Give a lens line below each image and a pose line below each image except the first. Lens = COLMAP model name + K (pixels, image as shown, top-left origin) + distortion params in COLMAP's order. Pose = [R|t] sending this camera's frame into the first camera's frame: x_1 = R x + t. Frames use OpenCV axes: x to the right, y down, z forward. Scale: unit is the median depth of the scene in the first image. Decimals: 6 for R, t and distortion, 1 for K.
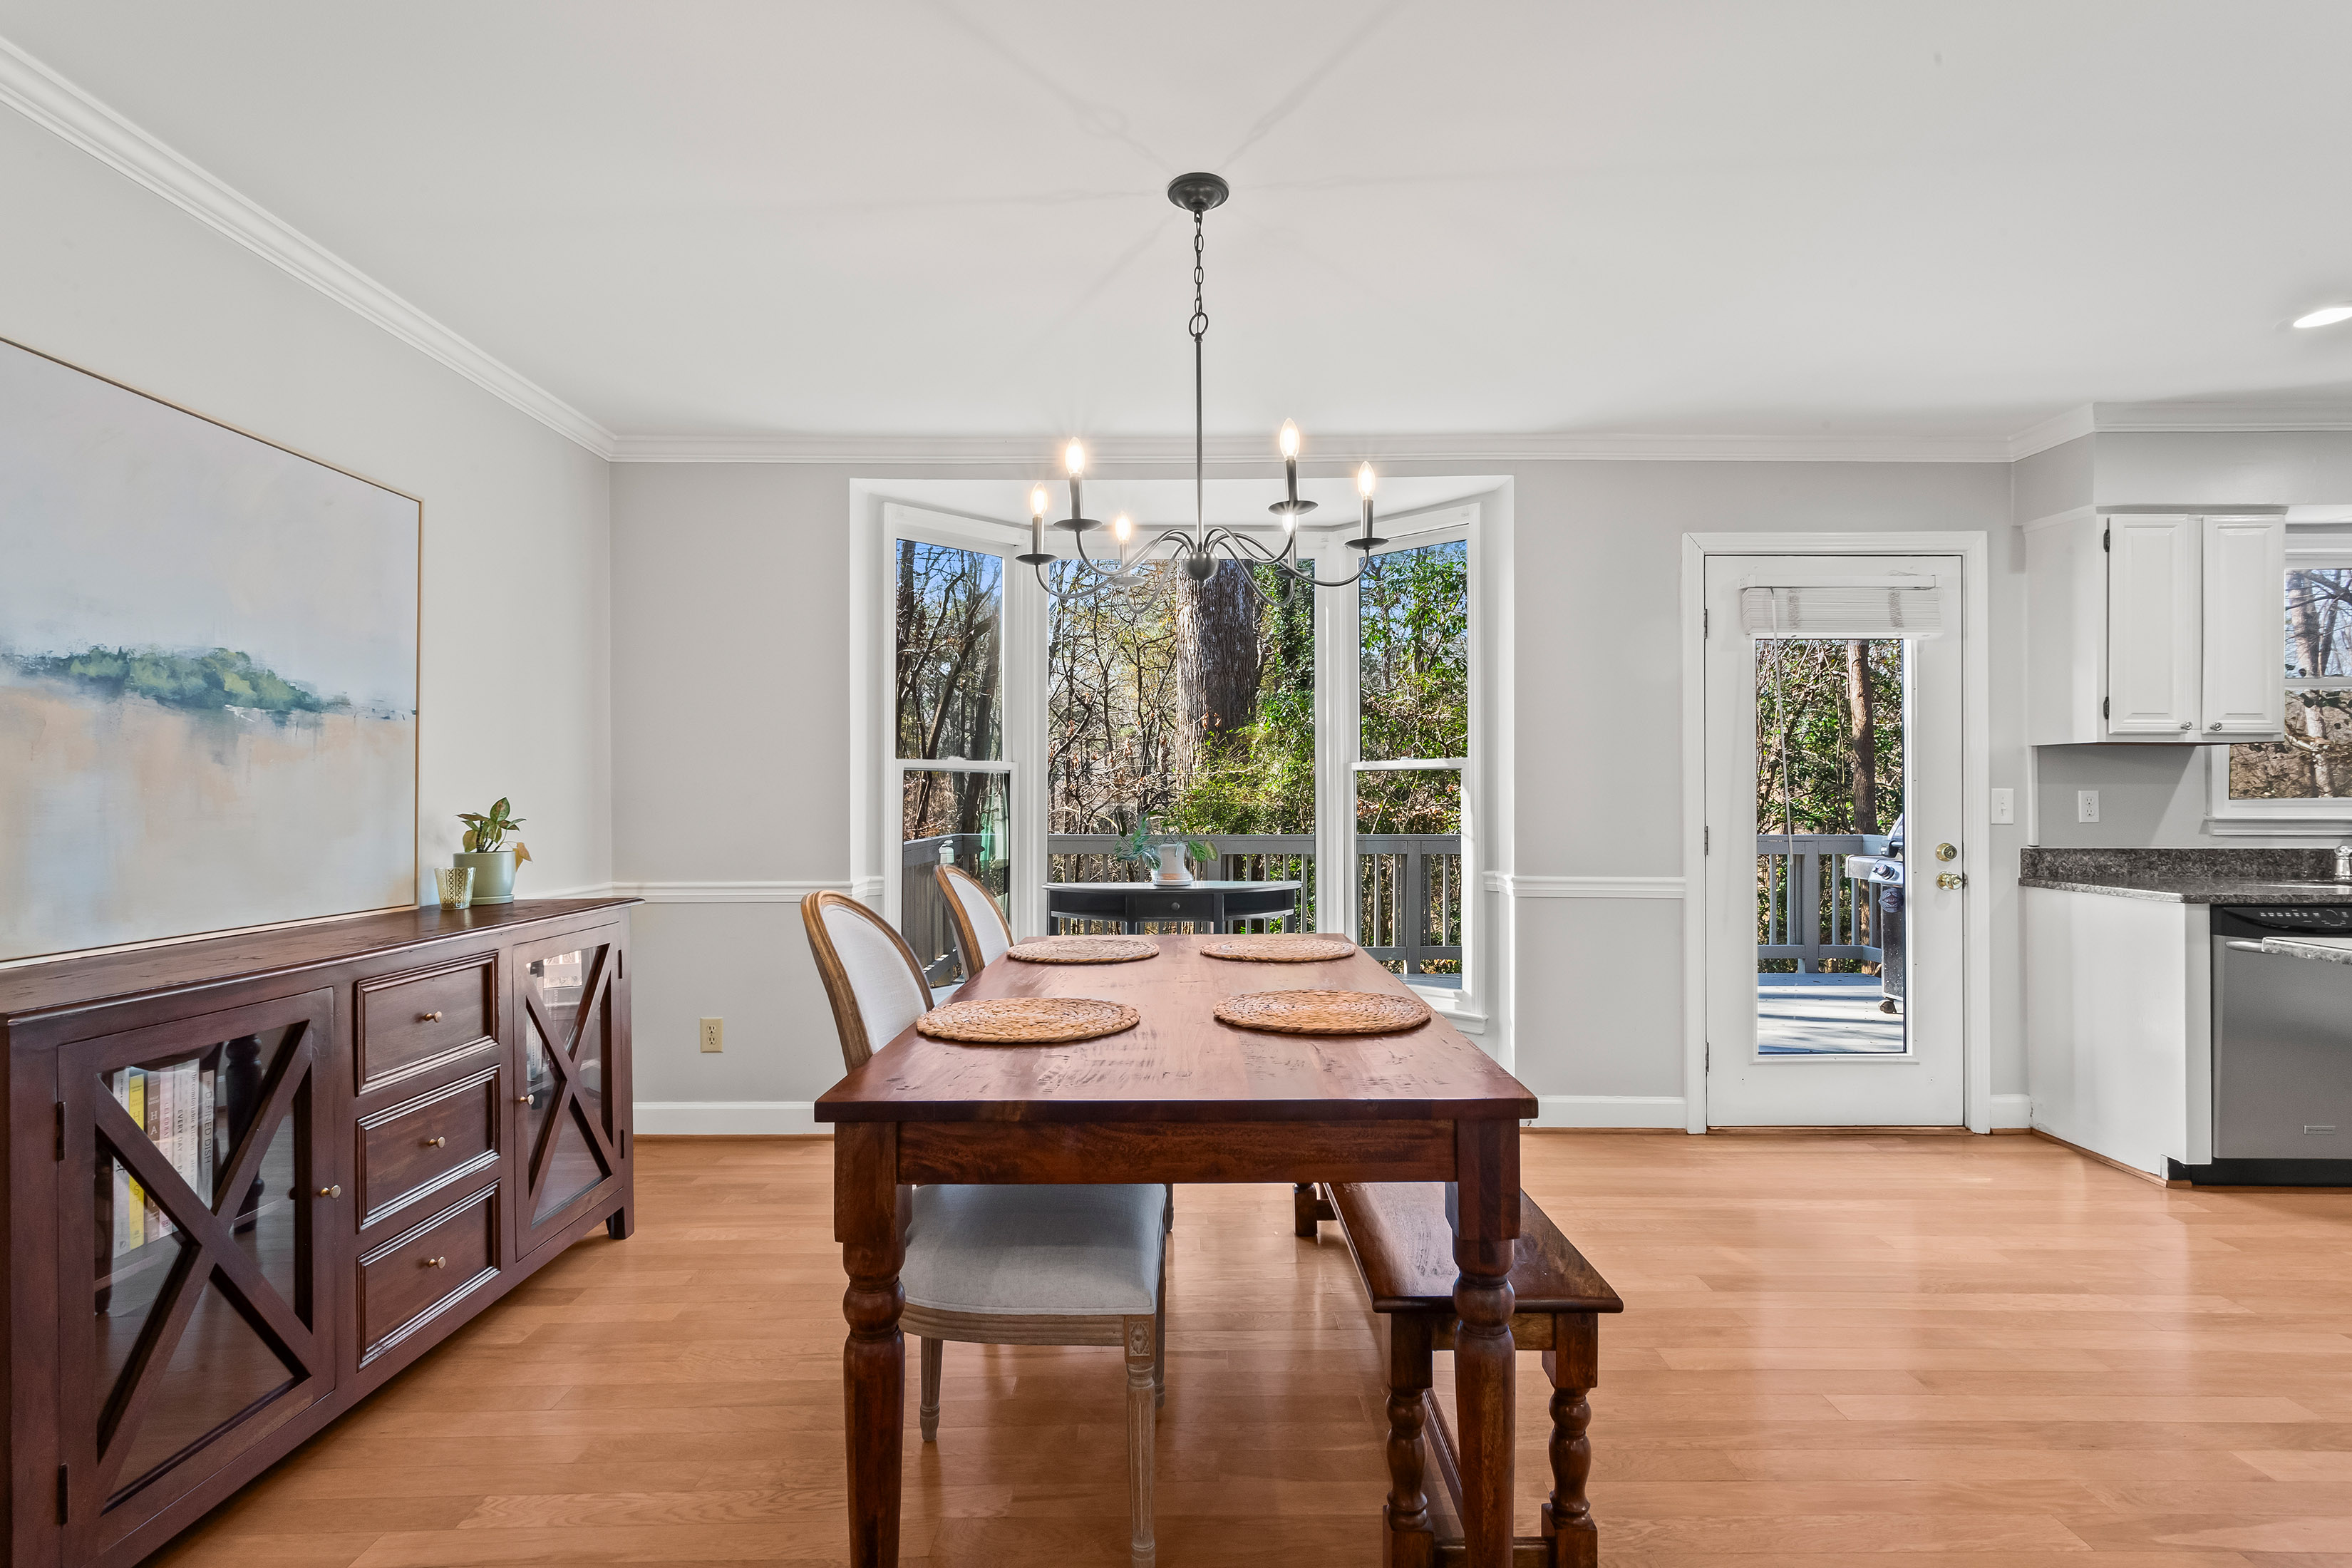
lens RADIAL K [[1113.4, 0, 1176.0], [0, 1113.4, 790.0], [0, 0, 1]] dist [0.000843, 0.000648]
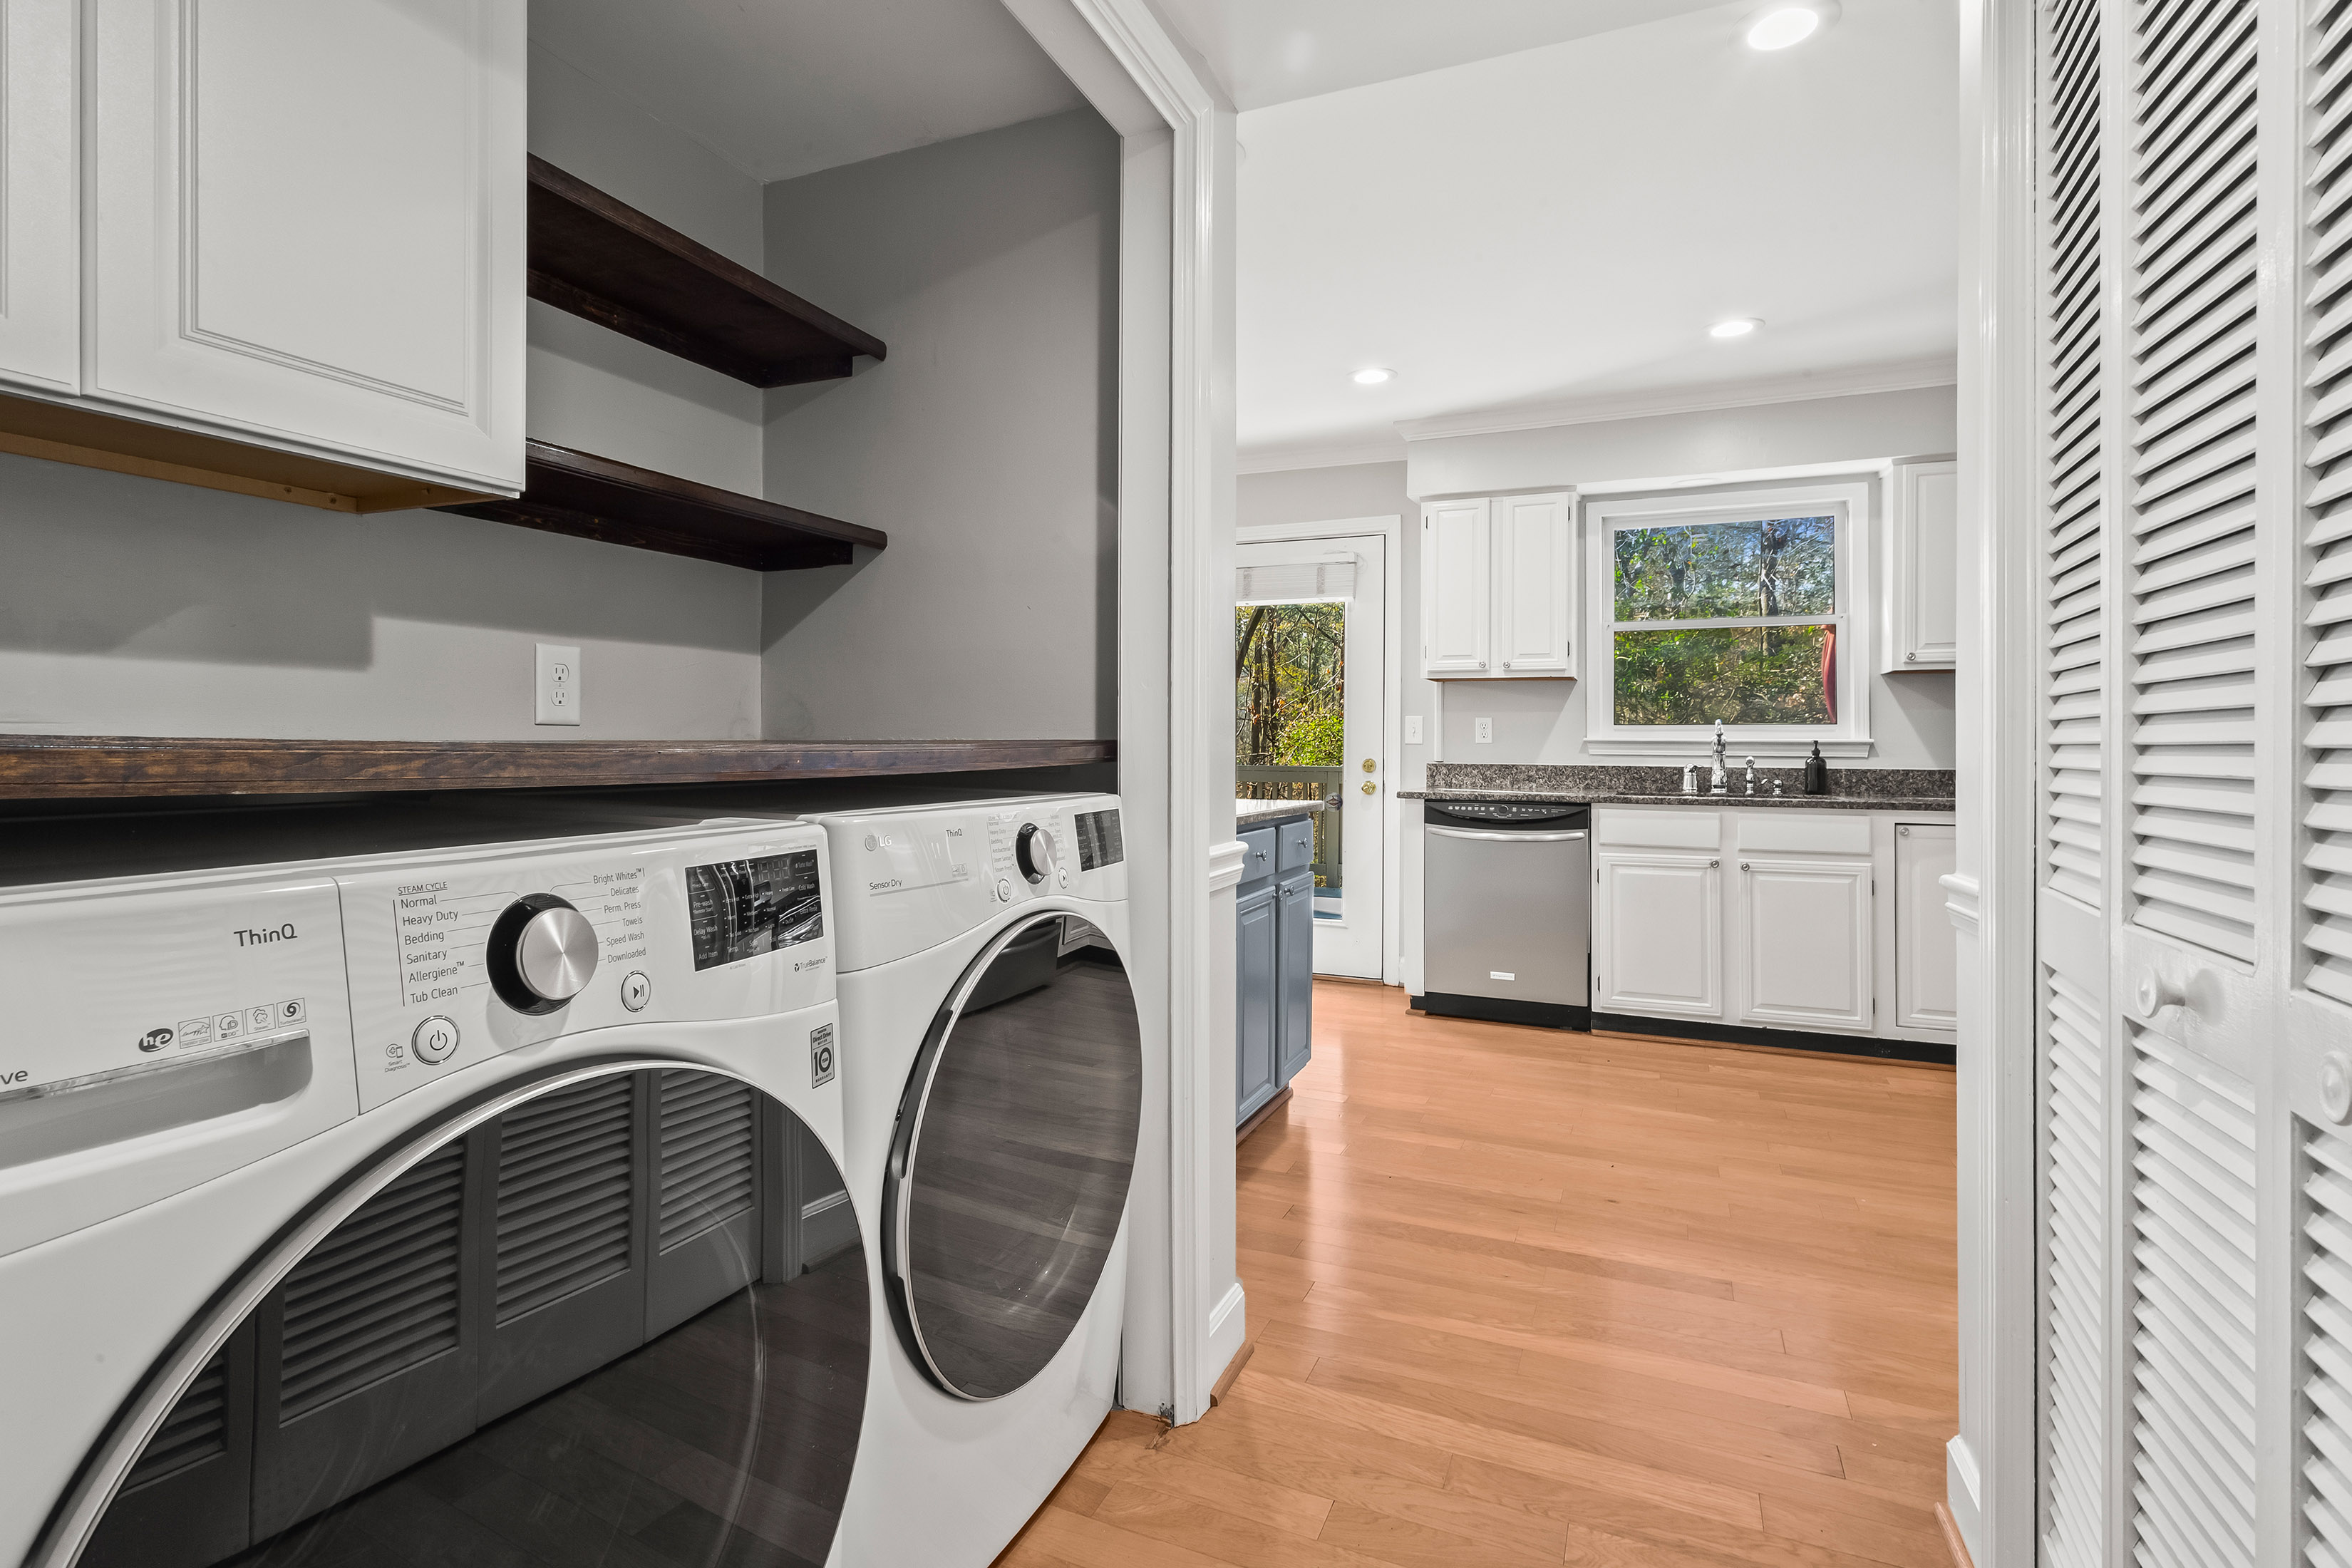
lens RADIAL K [[1158.8, 0, 1138.8], [0, 1158.8, 738.3], [0, 0, 1]] dist [0.000278, 0.000139]
pose [[0.911096, 0.003549, -0.412178, 1.034239], [-0.005483, 0.999979, -0.003509, 0.031213], [0.412157, 0.005457, 0.911096, -0.340995]]
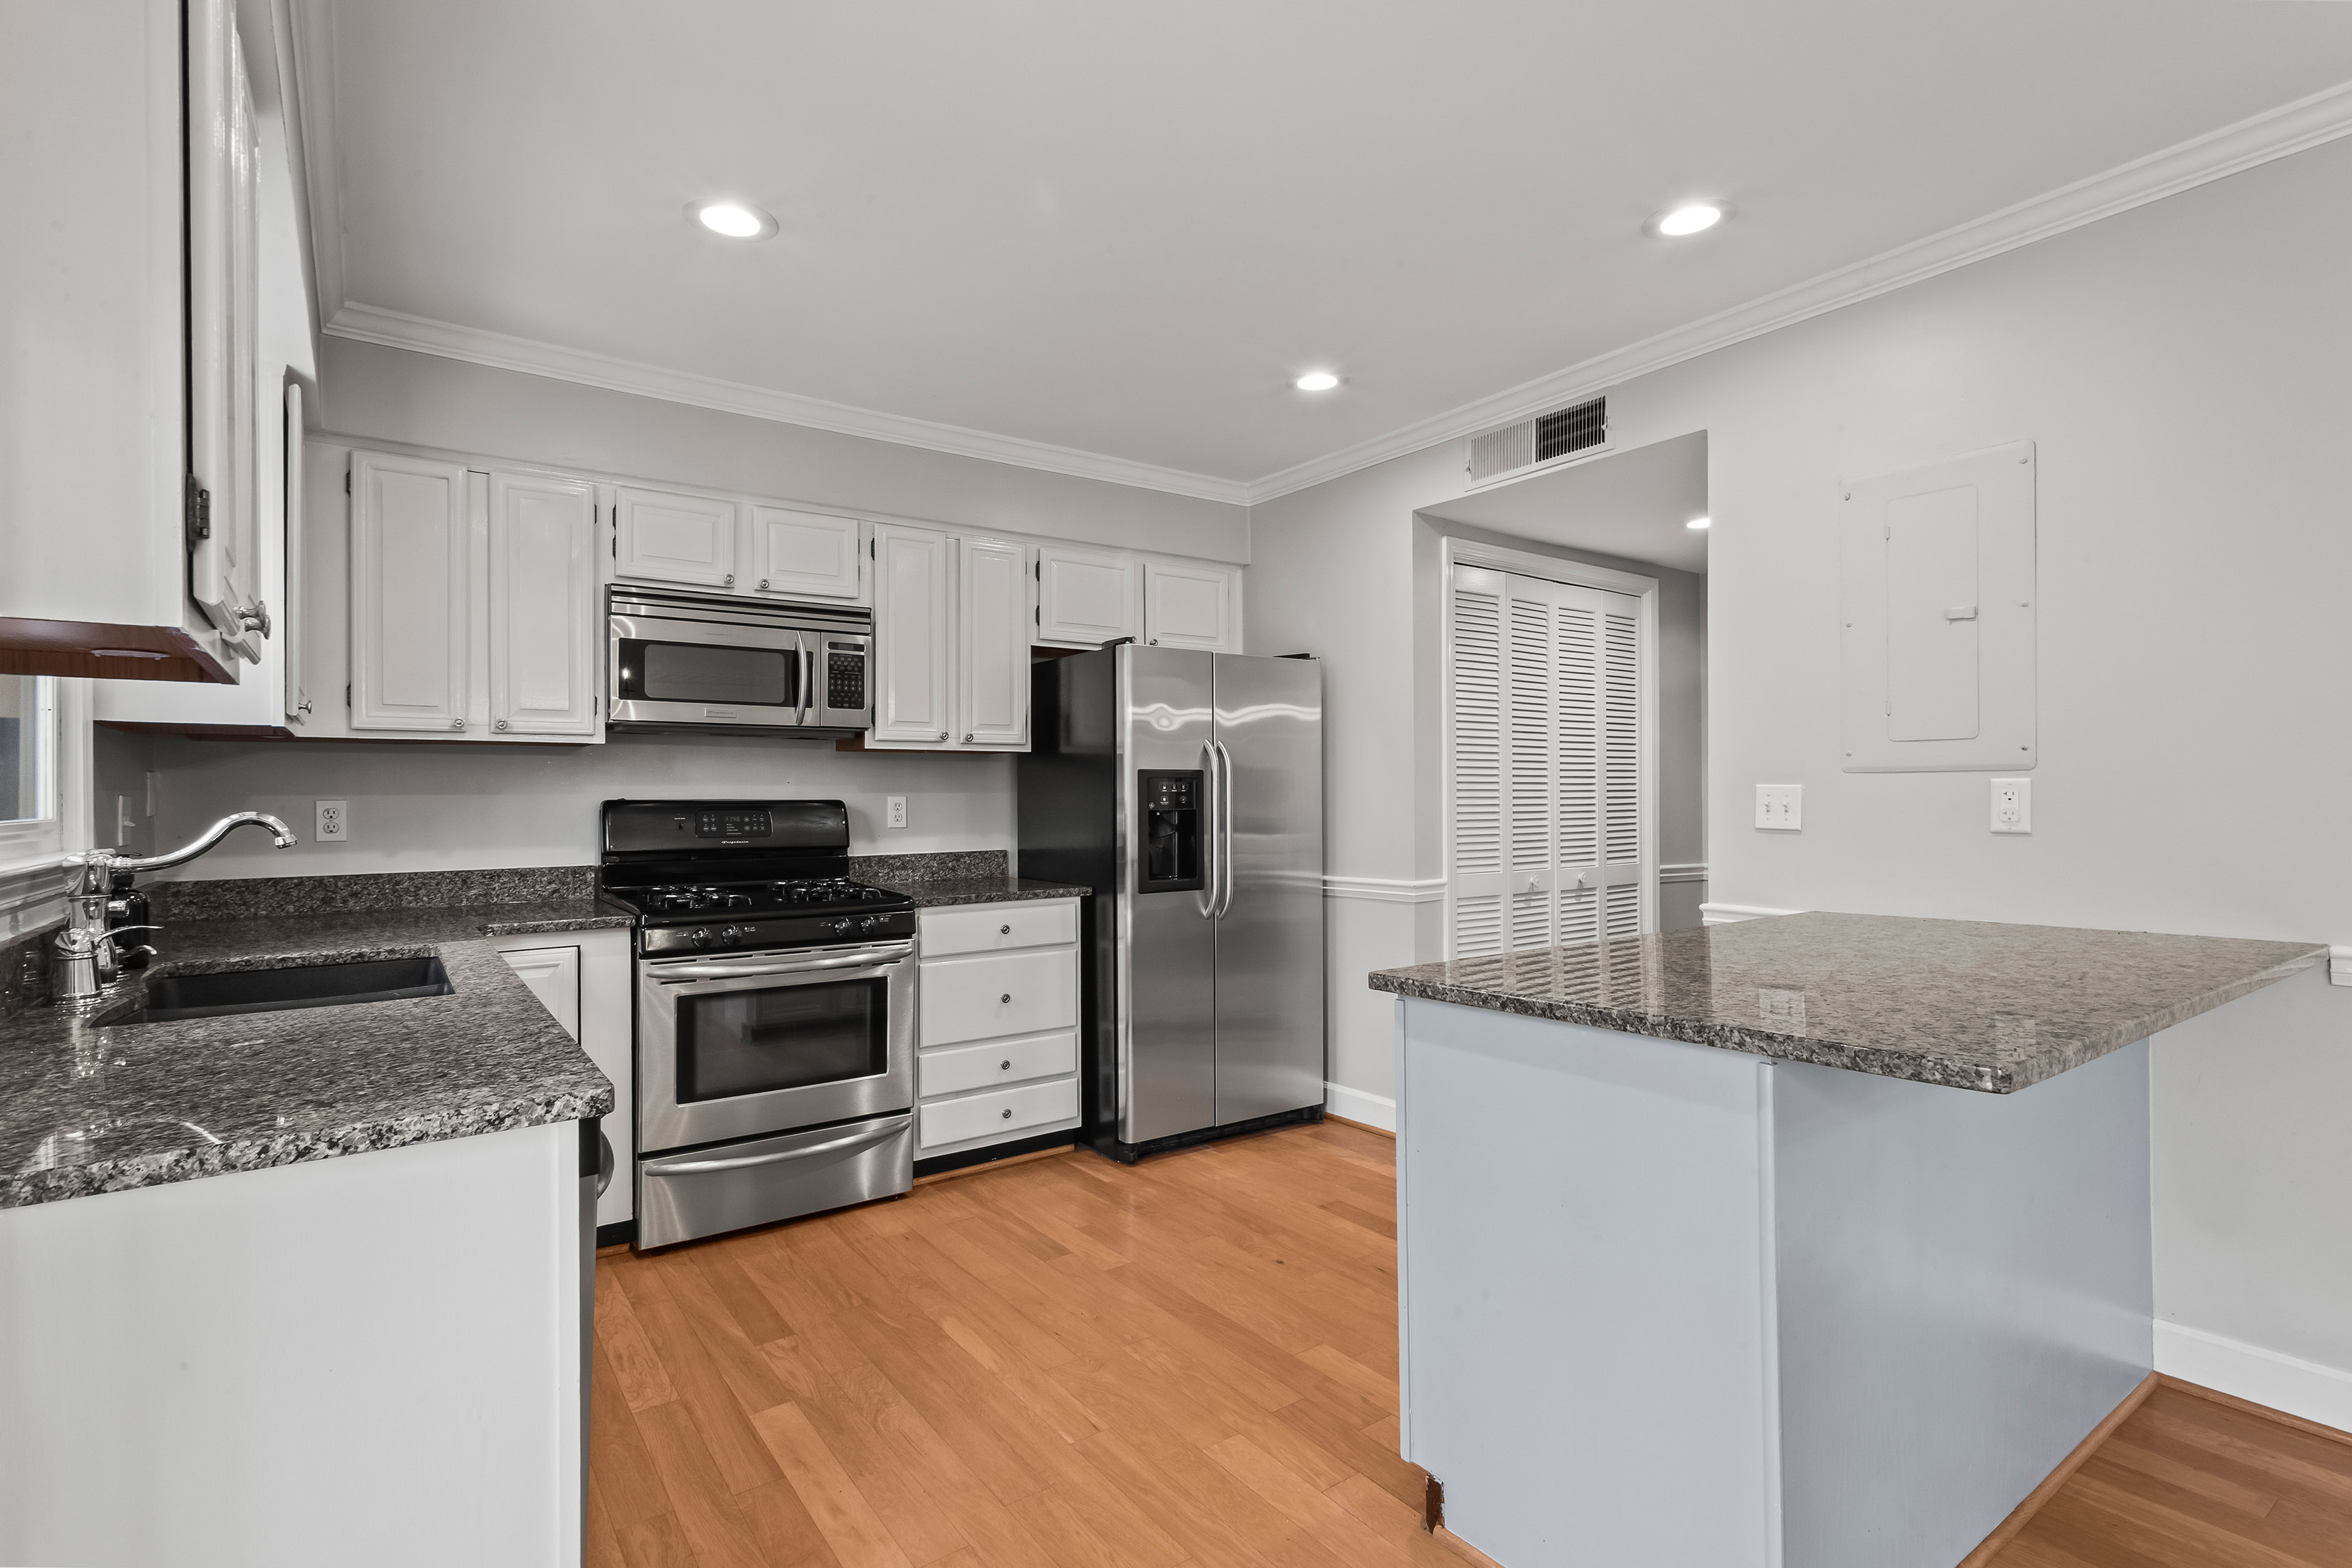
lens RADIAL K [[1124.7, 0, 1184.2], [0, 1124.7, 785.3], [0, 0, 1]] dist [0.000408, -0.000062]
pose [[-0.586473, 0.010129, 0.809906, 0.434255], [0.003082, 0.999942, -0.010274, -0.000913], [-0.809963, -0.003530, -0.586470, 0.916147]]
